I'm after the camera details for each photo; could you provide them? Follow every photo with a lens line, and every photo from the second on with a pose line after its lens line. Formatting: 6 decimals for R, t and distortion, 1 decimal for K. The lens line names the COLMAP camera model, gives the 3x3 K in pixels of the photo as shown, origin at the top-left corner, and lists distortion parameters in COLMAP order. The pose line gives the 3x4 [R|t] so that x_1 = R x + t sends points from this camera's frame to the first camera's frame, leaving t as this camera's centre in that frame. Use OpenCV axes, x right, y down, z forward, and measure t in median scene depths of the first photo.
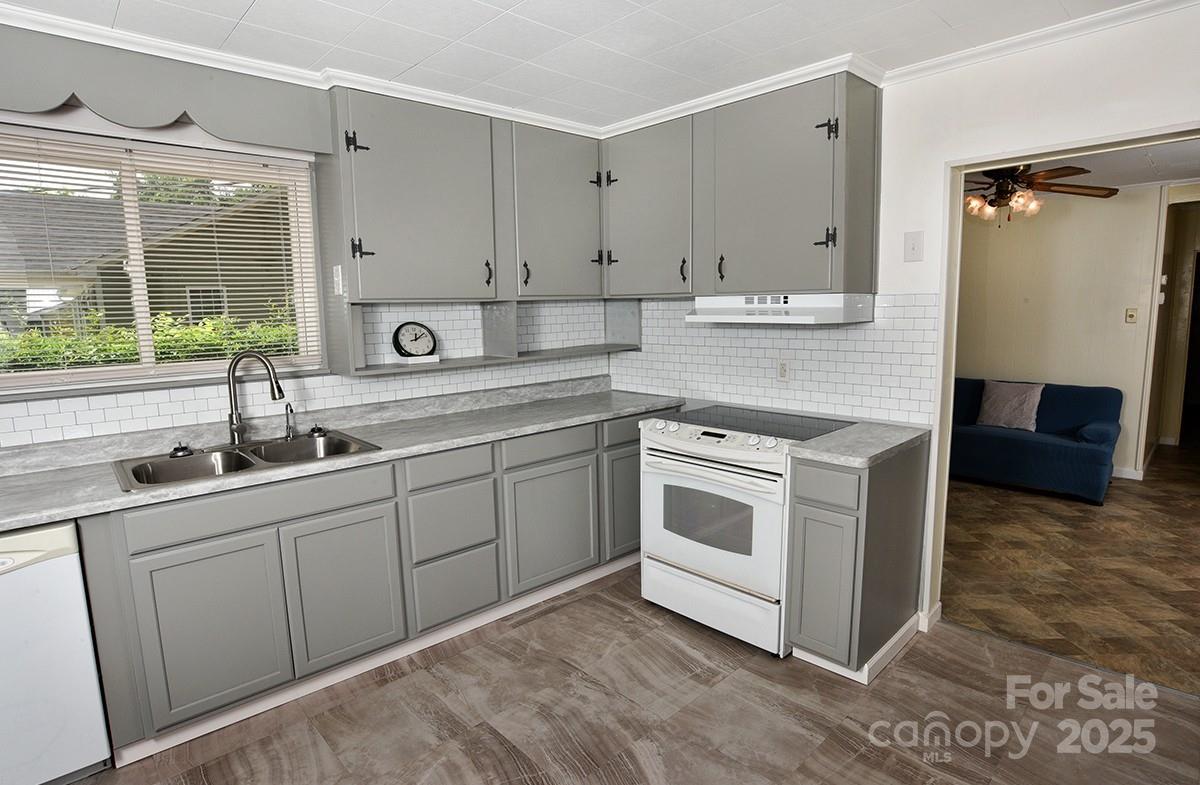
lens RADIAL K [[619.1, 0, 603.7], [0, 619.1, 395.1], [0, 0, 1]] dist [-0.066515, 0.021089]
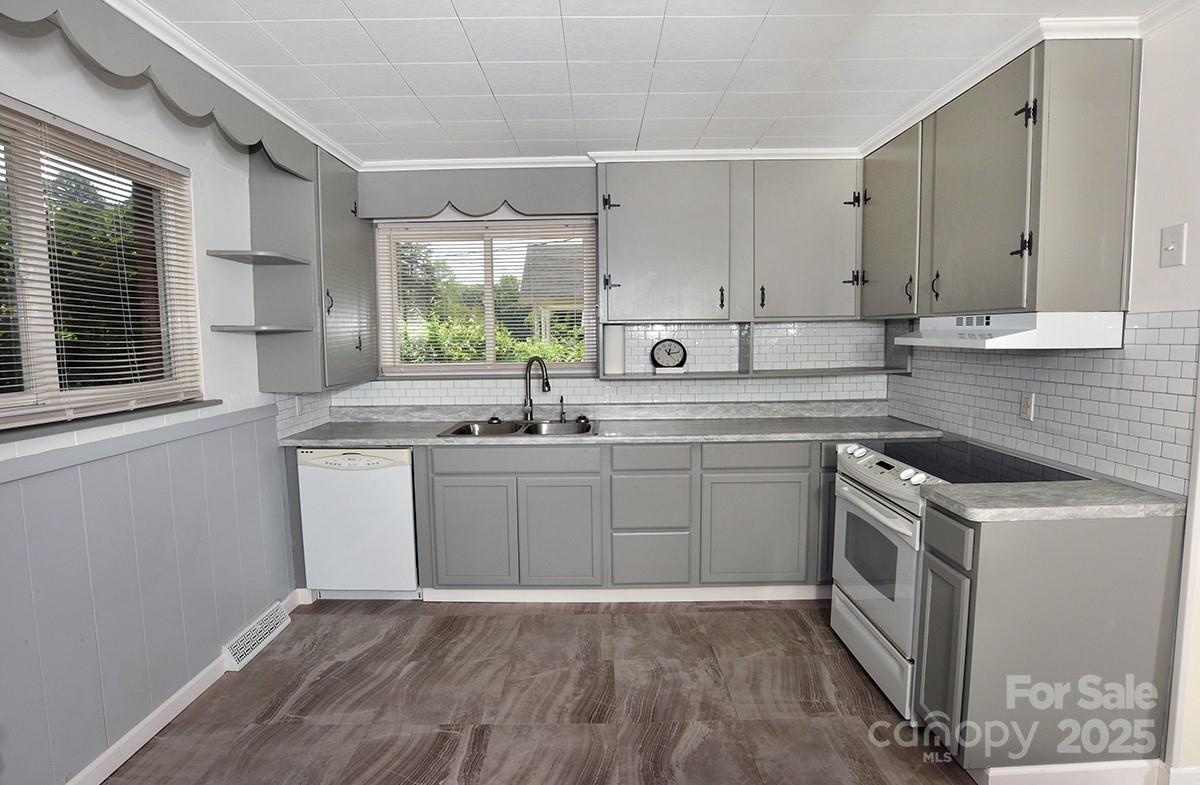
lens RADIAL K [[619.1, 0, 605.3], [0, 619.1, 396.5], [0, 0, 1]] dist [-0.066515, 0.021089]
pose [[0.729626, 0.077270, -0.679466, 0.521846], [-0.096735, 0.995267, 0.009307, -0.007633], [0.676970, 0.058937, 0.733648, 0.036091]]
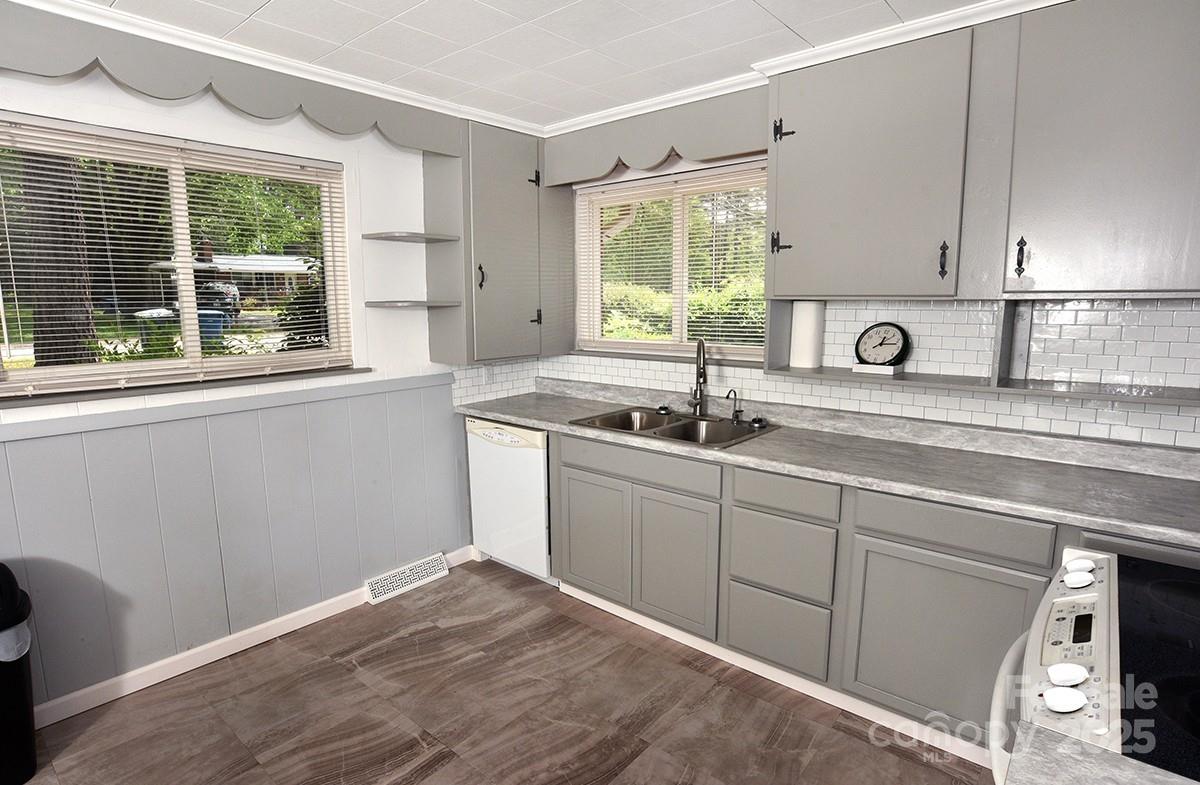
lens RADIAL K [[619.1, 0, 602.3], [0, 619.1, 396.0], [0, 0, 1]] dist [-0.066515, 0.021089]
pose [[0.110579, 0.171686, -0.978926, 0.554800], [-0.132689, 0.978699, 0.156657, -0.121294], [0.984970, 0.112570, 0.131005, 0.642687]]
